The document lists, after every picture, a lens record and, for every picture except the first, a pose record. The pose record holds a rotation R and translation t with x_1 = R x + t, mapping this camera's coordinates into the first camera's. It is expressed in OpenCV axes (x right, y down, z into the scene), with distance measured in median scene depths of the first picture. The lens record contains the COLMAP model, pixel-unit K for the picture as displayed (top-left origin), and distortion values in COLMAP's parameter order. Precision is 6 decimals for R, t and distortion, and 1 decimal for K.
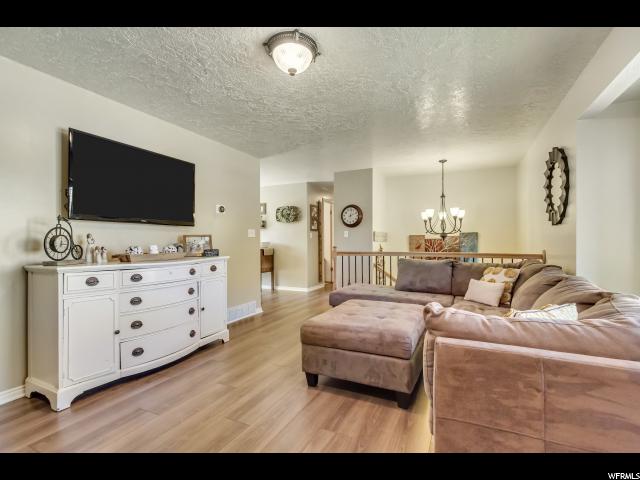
lens RADIAL K [[298.9, 0, 319.5], [0, 298.9, 243.3], [0, 0, 1]] dist [0.007086, -0.000729]
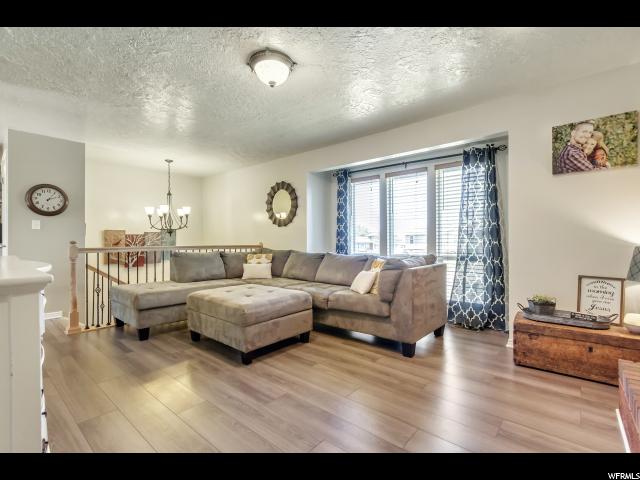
lens RADIAL K [[298.9, 0, 321.1], [0, 298.9, 239.4], [0, 0, 1]] dist [0.007086, -0.000729]
pose [[0.255824, 0.003851, 0.966716, -0.658602], [0.006971, 0.999959, -0.005828, 0.018440], [-0.966698, 0.008230, 0.255787, 0.295484]]
